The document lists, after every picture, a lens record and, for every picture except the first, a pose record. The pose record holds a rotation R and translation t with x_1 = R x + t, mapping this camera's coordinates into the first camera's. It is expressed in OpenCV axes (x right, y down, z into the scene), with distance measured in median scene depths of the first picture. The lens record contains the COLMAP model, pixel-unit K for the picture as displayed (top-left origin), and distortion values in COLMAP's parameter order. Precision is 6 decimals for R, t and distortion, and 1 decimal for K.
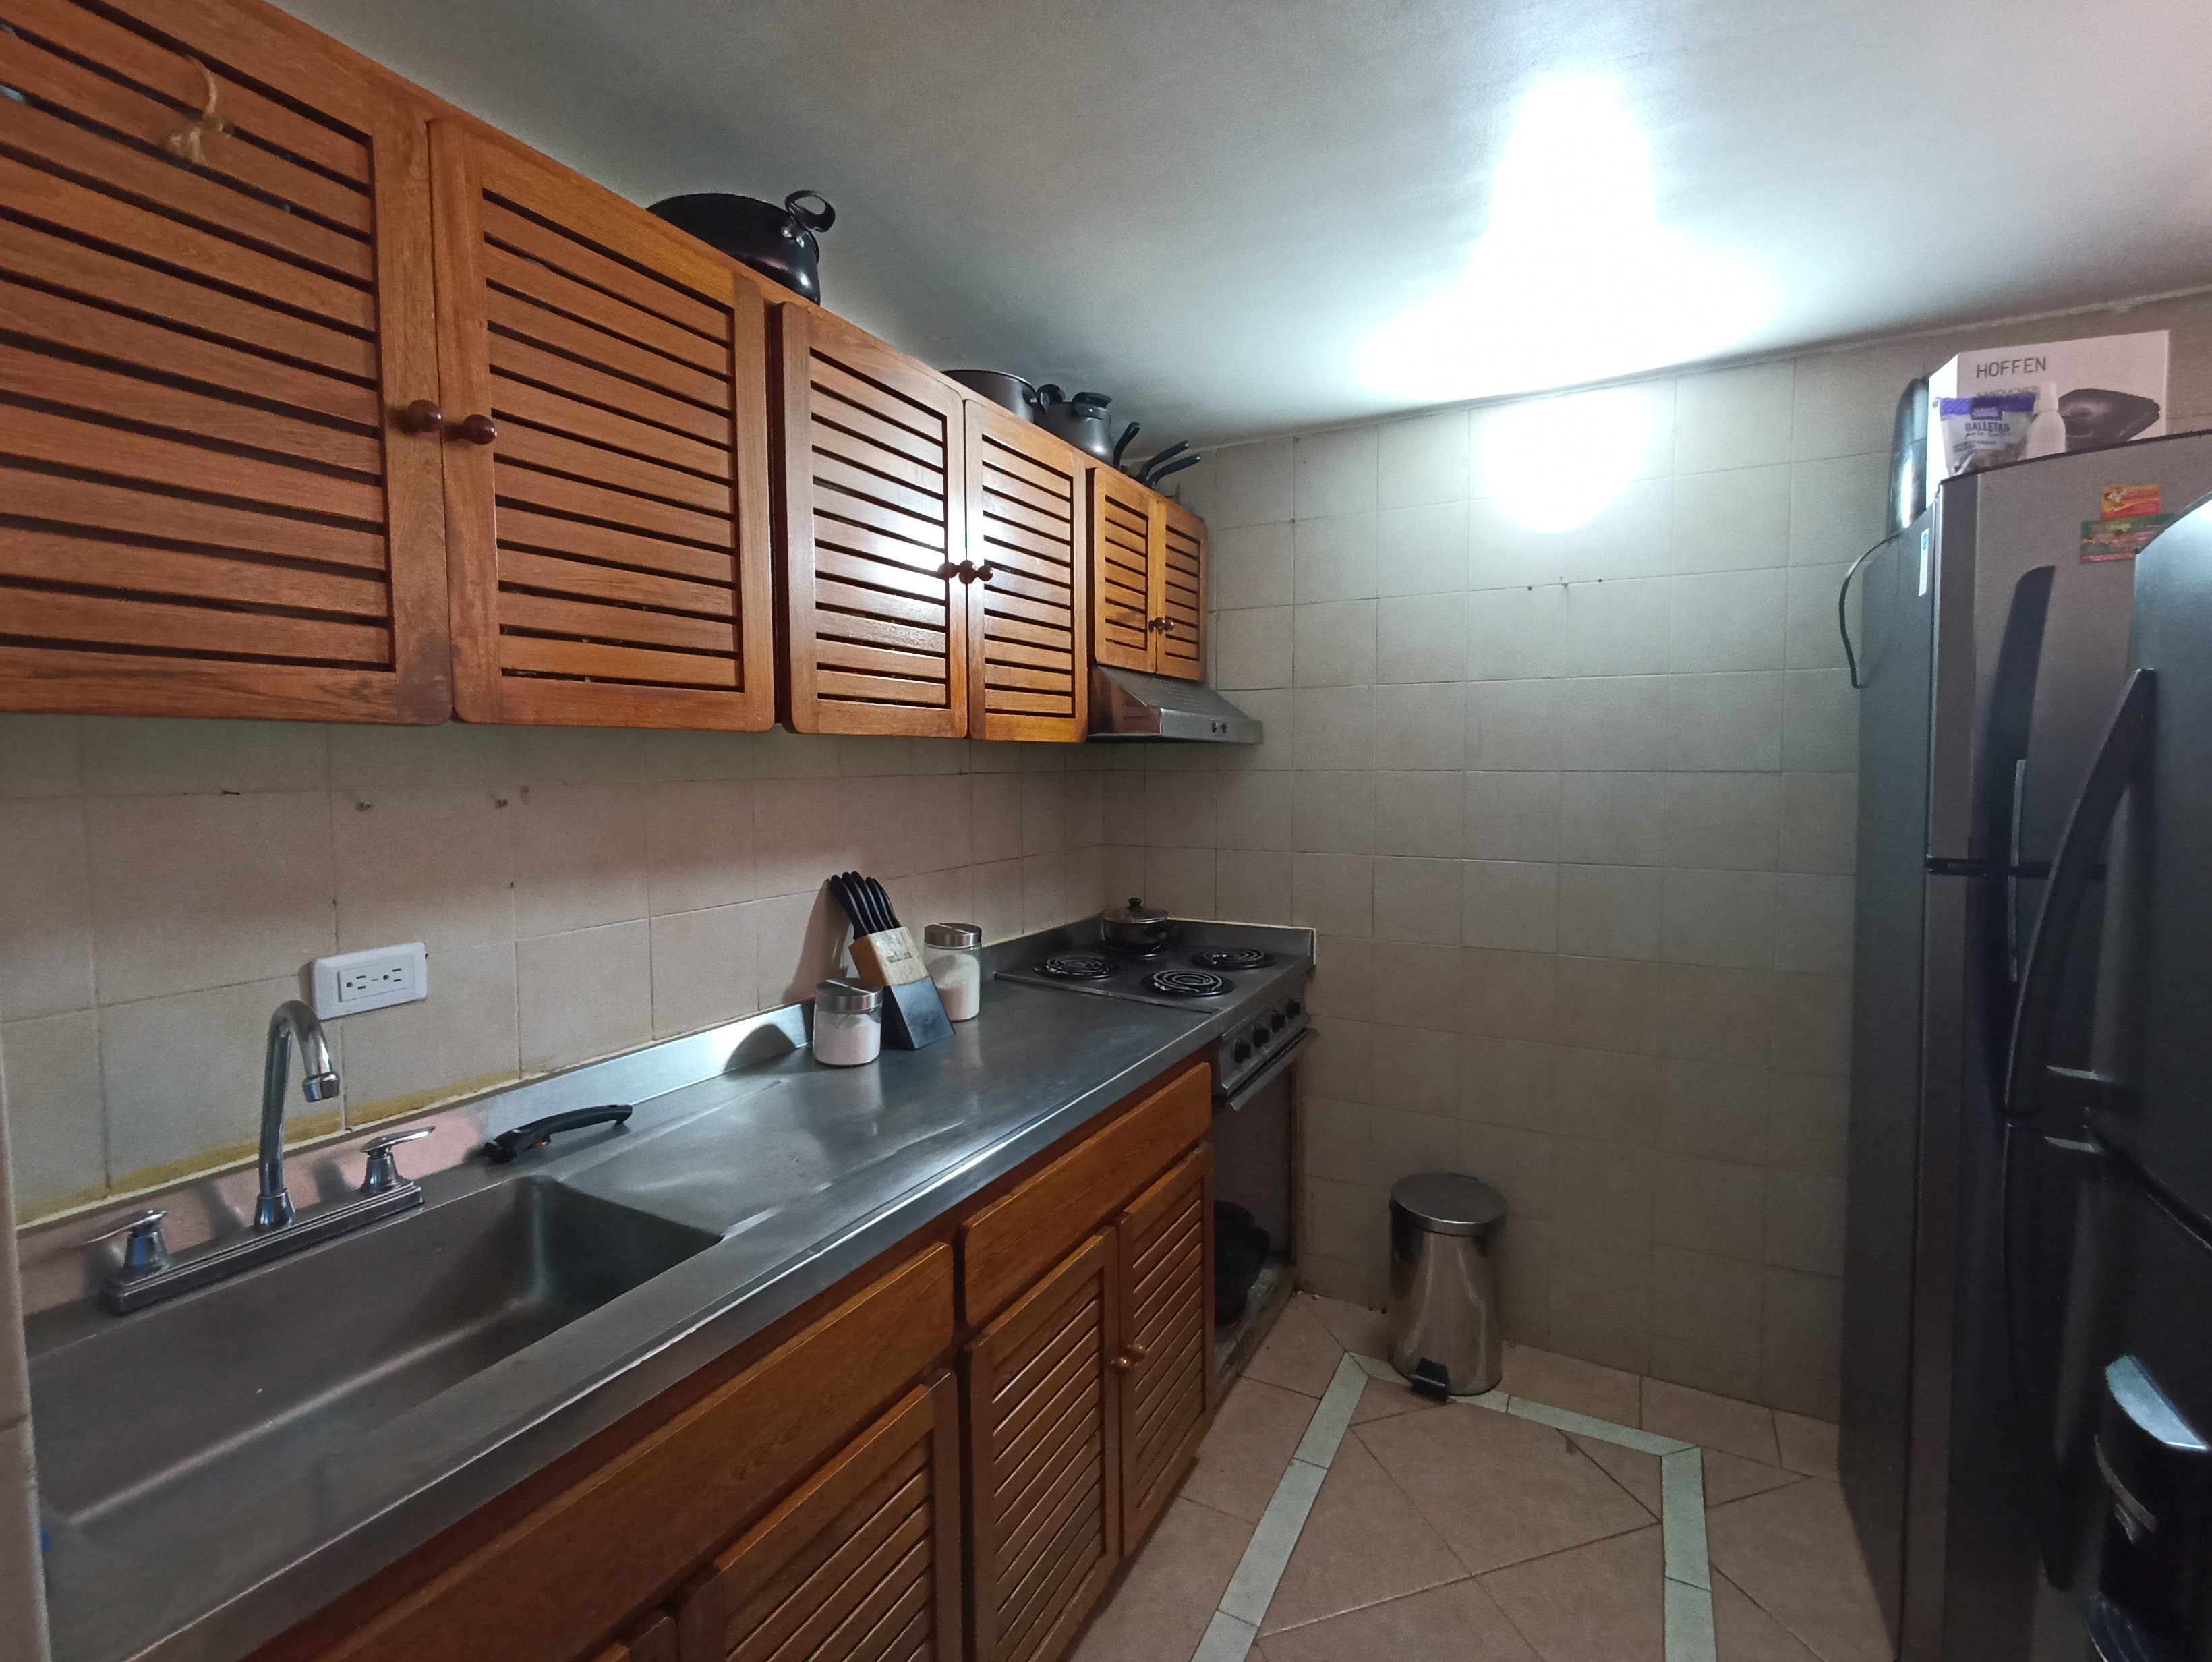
lens RADIAL K [[1010.3, 0, 1108.1], [0, 1010.3, 826.7], [0, 0, 1]] dist [-0.002614, -0.000651]
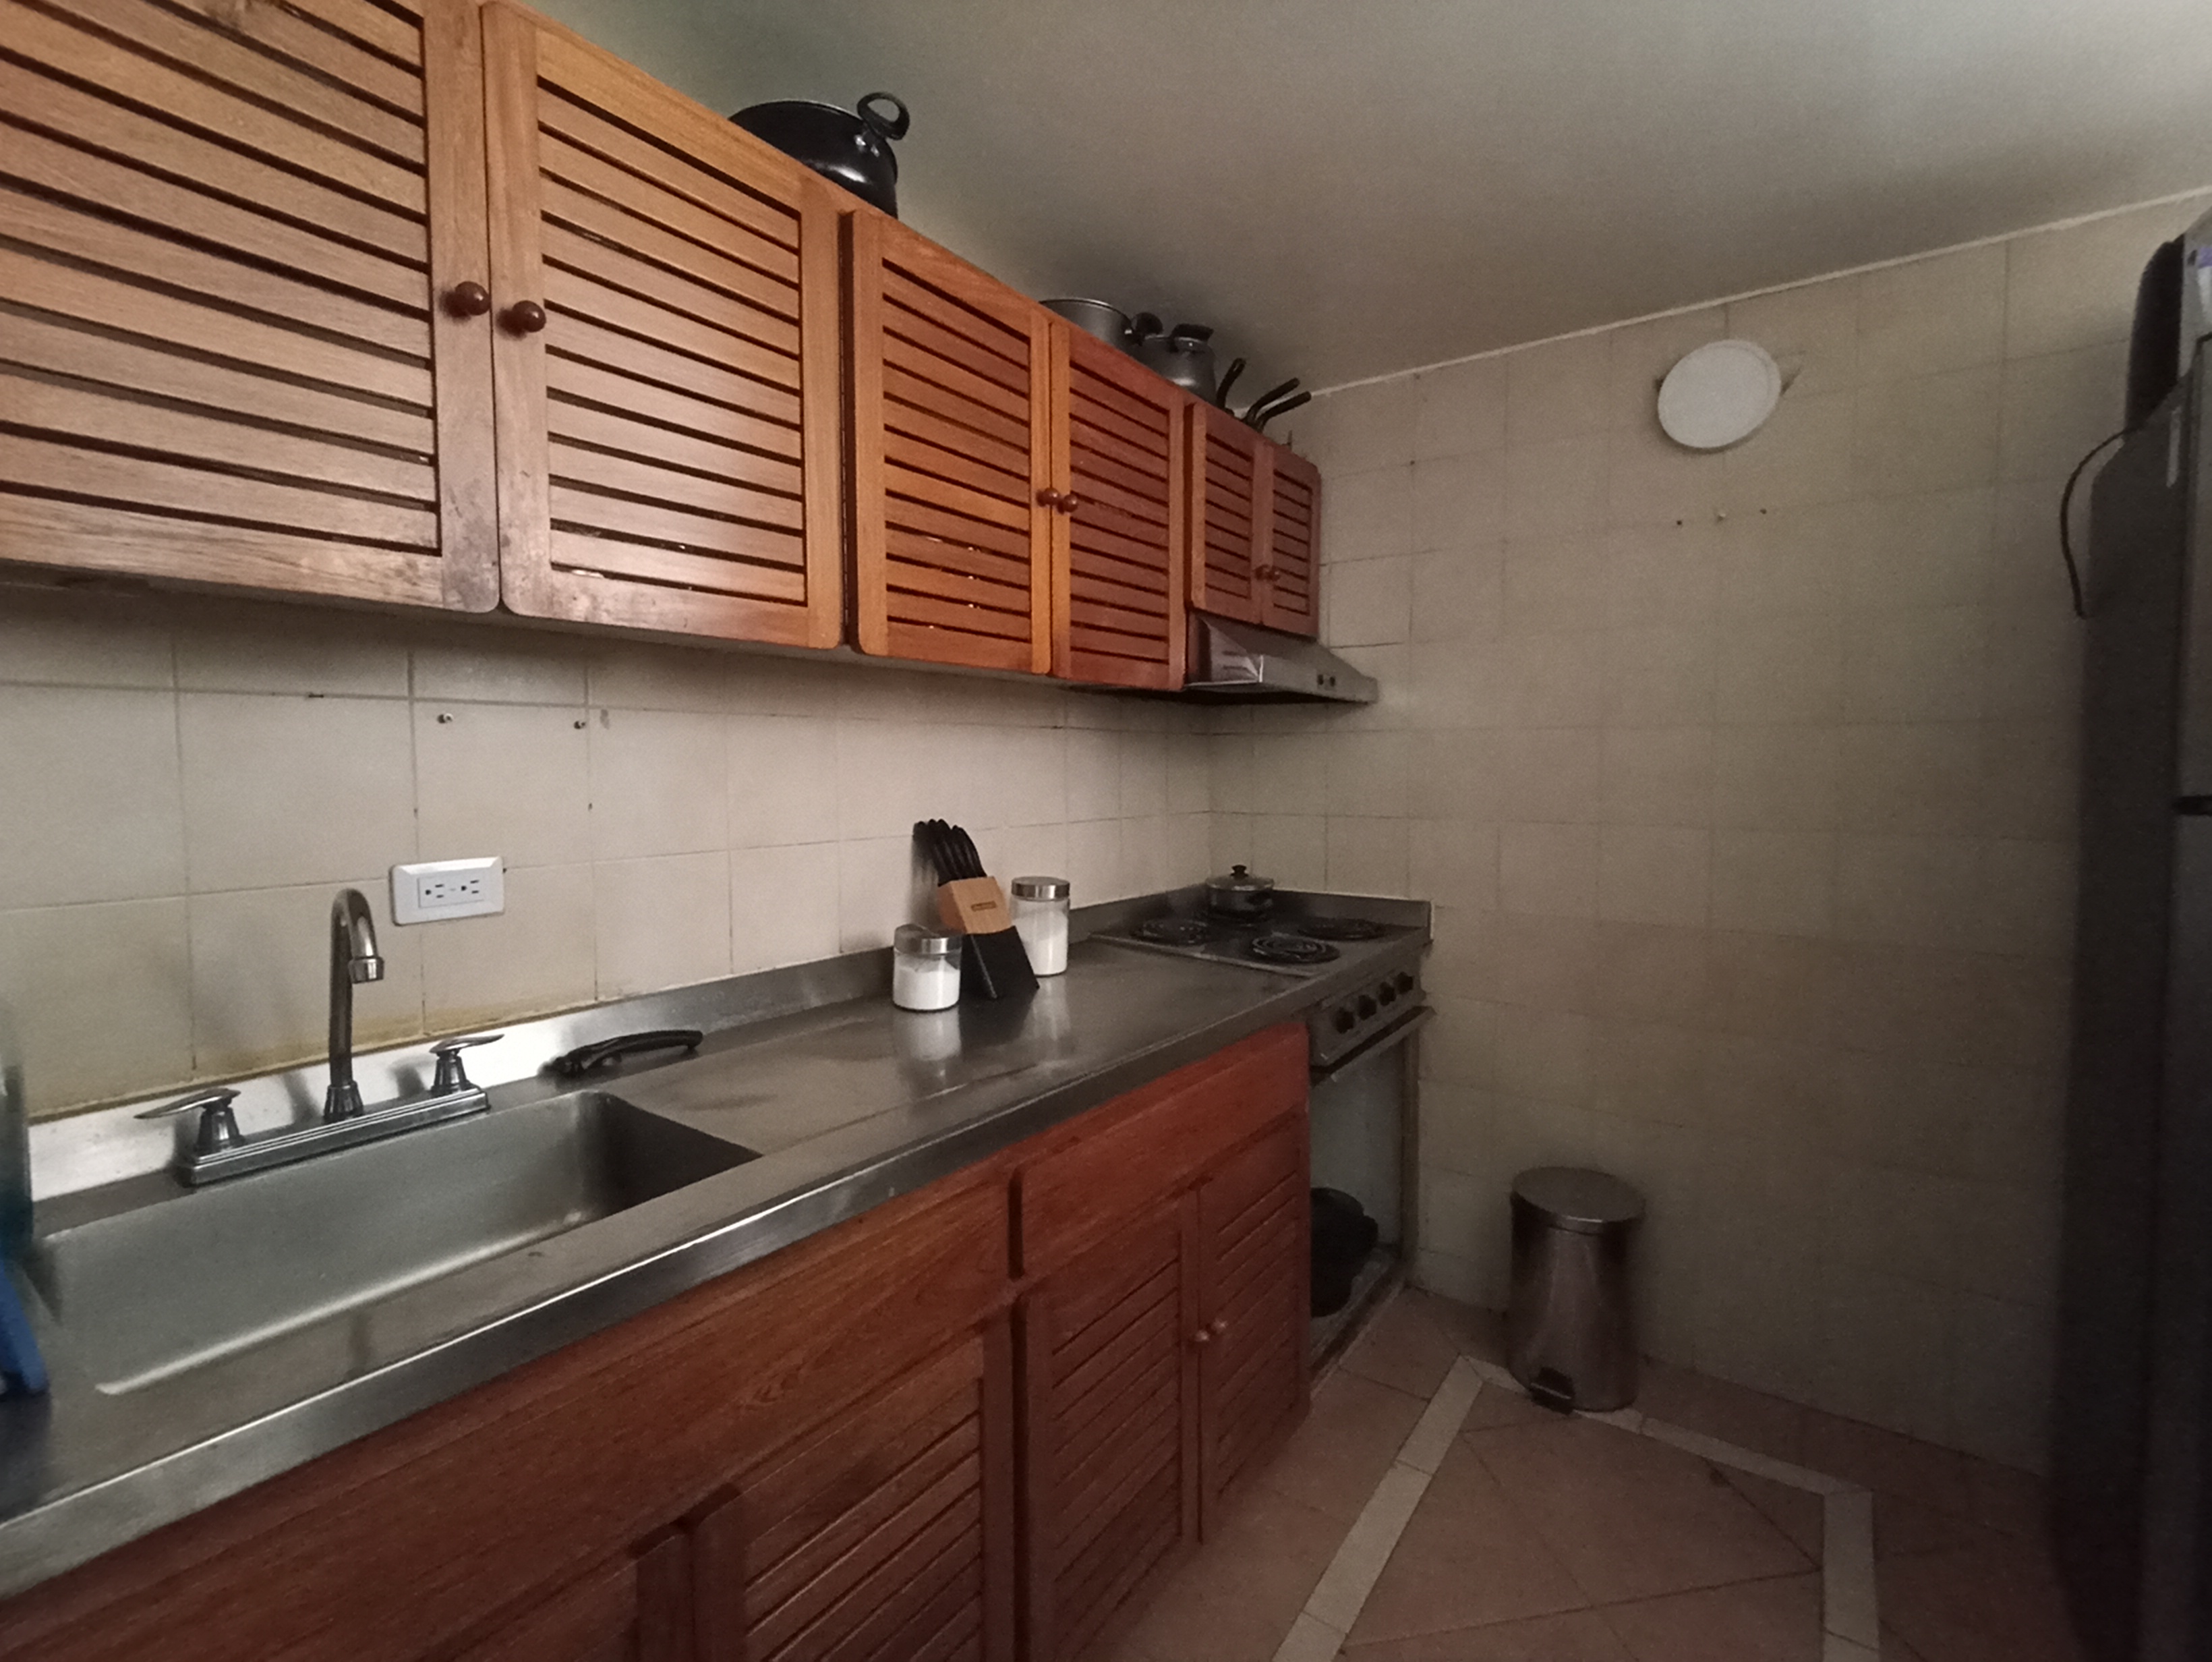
lens RADIAL K [[1010.3, 0, 1103.6], [0, 1010.3, 824.7], [0, 0, 1]] dist [-0.002614, -0.000651]
pose [[0.991217, 0.011514, -0.131744, 0.051001], [-0.011855, 0.999928, -0.001804, 0.071313], [0.131714, 0.003350, 0.991282, 0.068084]]
